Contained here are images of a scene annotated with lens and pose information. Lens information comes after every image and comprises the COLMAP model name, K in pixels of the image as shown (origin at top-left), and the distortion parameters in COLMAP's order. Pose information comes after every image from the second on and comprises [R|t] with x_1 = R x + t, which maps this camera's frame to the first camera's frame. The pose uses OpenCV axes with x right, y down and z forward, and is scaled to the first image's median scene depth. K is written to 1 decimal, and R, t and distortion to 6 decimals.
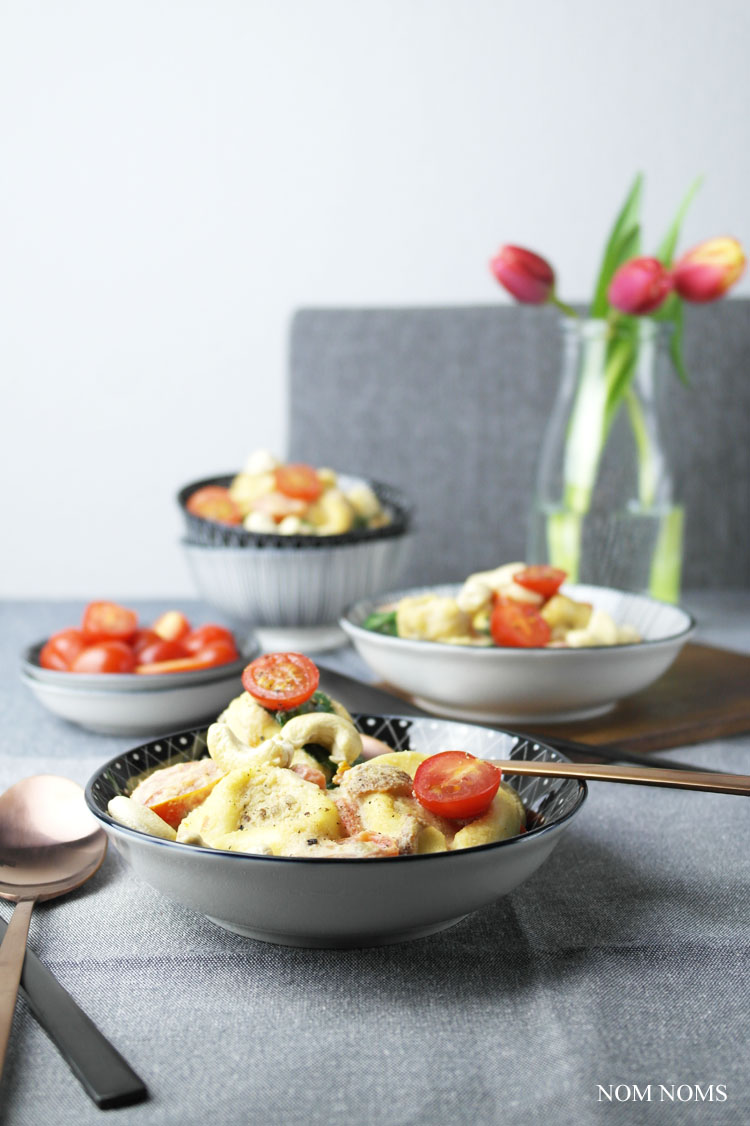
lens RADIAL K [[1477.9, 0, 342.4], [0, 1477.9, 570.3], [0, 0, 1]] dist [-0.033474, 0.000000]
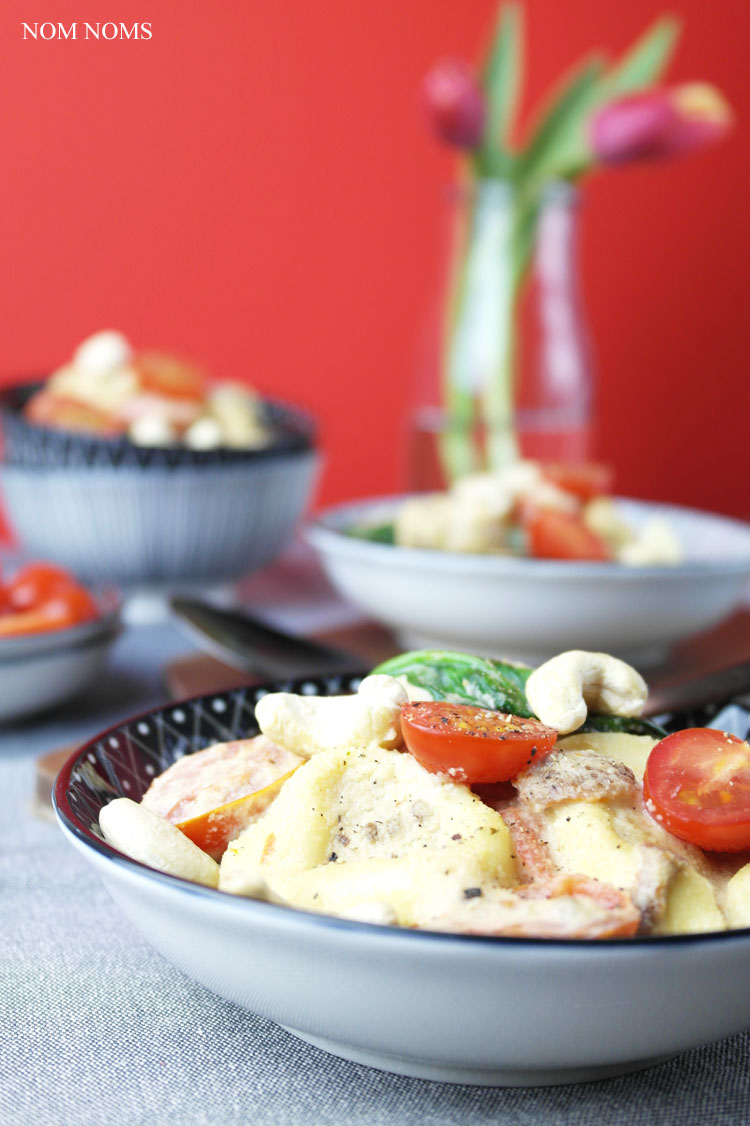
lens RADIAL K [[1477.9, 0, 368.9], [0, 1477.9, 562.3], [0, 0, 1]] dist [-0.033474, 0.000000]
pose [[0.999793, 0.020277, -0.001386, -0.057435], [-0.020268, 0.999776, 0.006034, 0.058517], [0.001508, -0.006004, 0.999981, 0.443935]]
